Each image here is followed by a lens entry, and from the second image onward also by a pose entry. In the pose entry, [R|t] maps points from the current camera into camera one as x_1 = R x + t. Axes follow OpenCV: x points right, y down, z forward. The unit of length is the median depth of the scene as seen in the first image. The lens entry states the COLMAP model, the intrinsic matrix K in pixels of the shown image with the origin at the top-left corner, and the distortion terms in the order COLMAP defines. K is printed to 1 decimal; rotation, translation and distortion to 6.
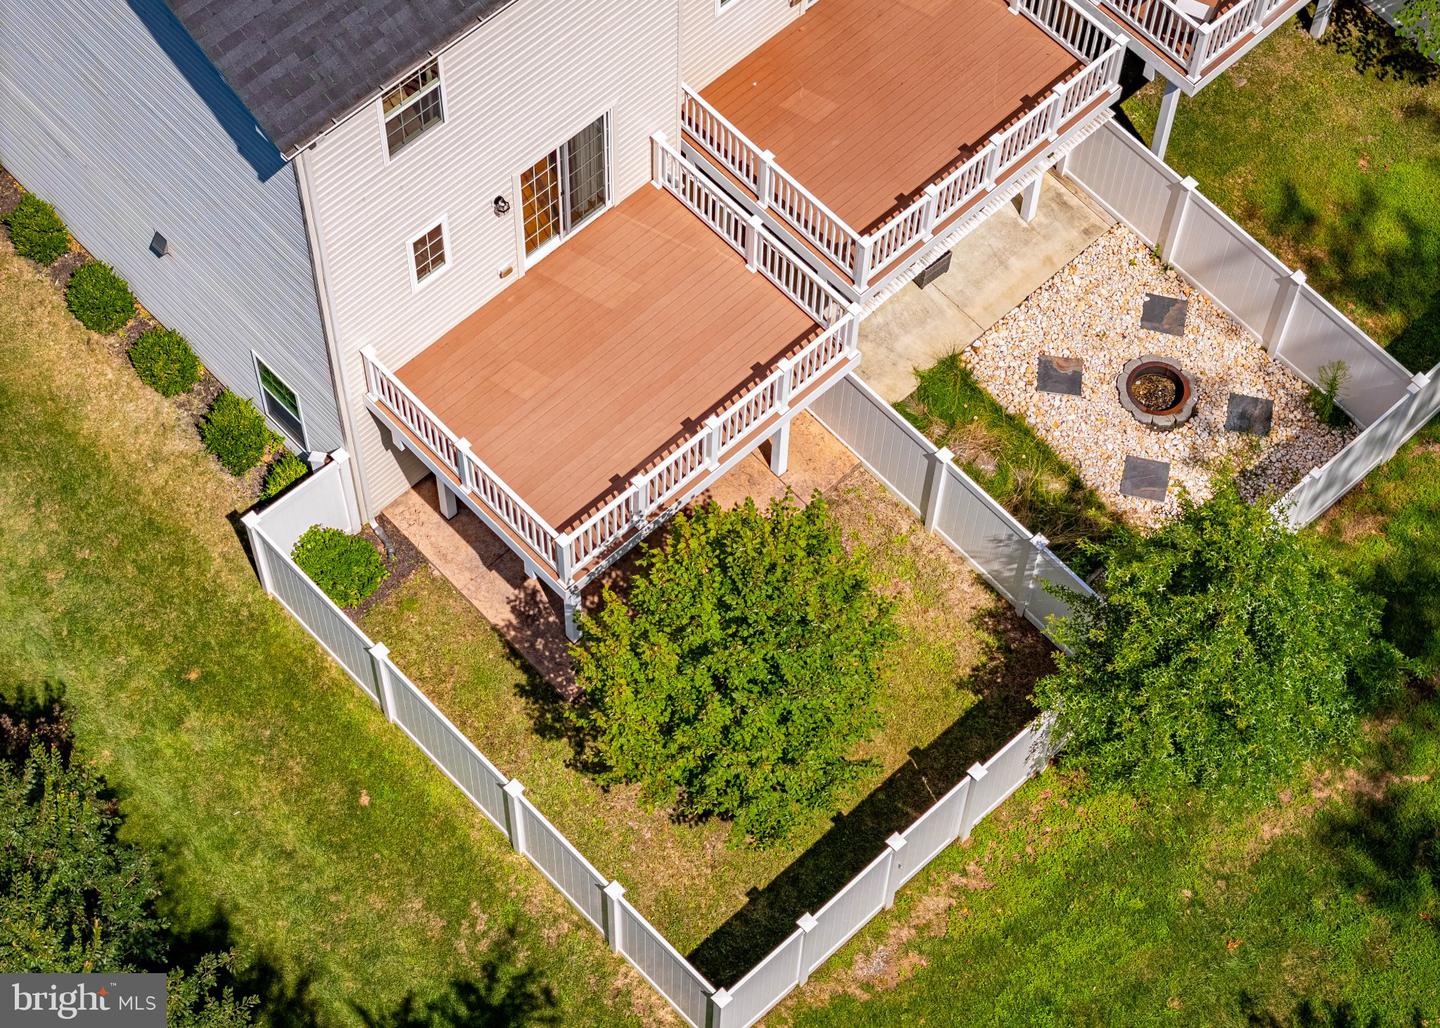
lens RADIAL K [[2851.0, 0, 713.6], [0, 2851.0, 521.2], [0, 0, 1]] dist [-0.002910, 0.000000]
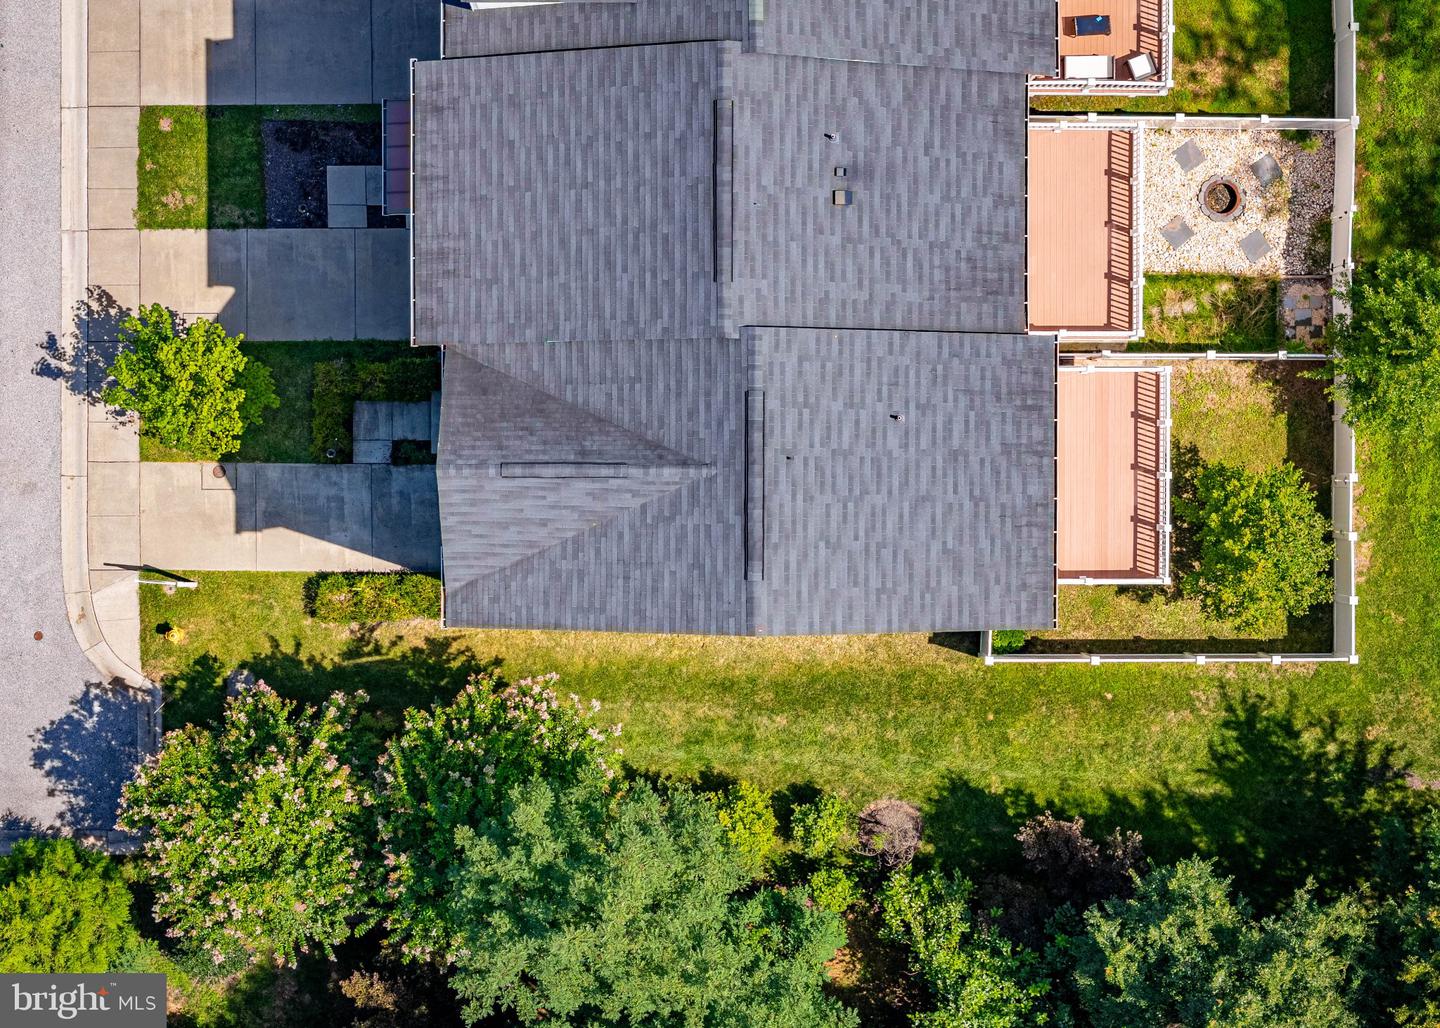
lens RADIAL K [[2851.0, 0, 715.5], [0, 2851.0, 511.5], [0, 0, 1]] dist [-0.002910, 0.000000]
pose [[0.687112, -0.726367, -0.016363, -0.173180], [0.633614, 0.588046, 0.502728, -1.040979], [-0.355543, -0.355799, 0.864290, -0.478666]]
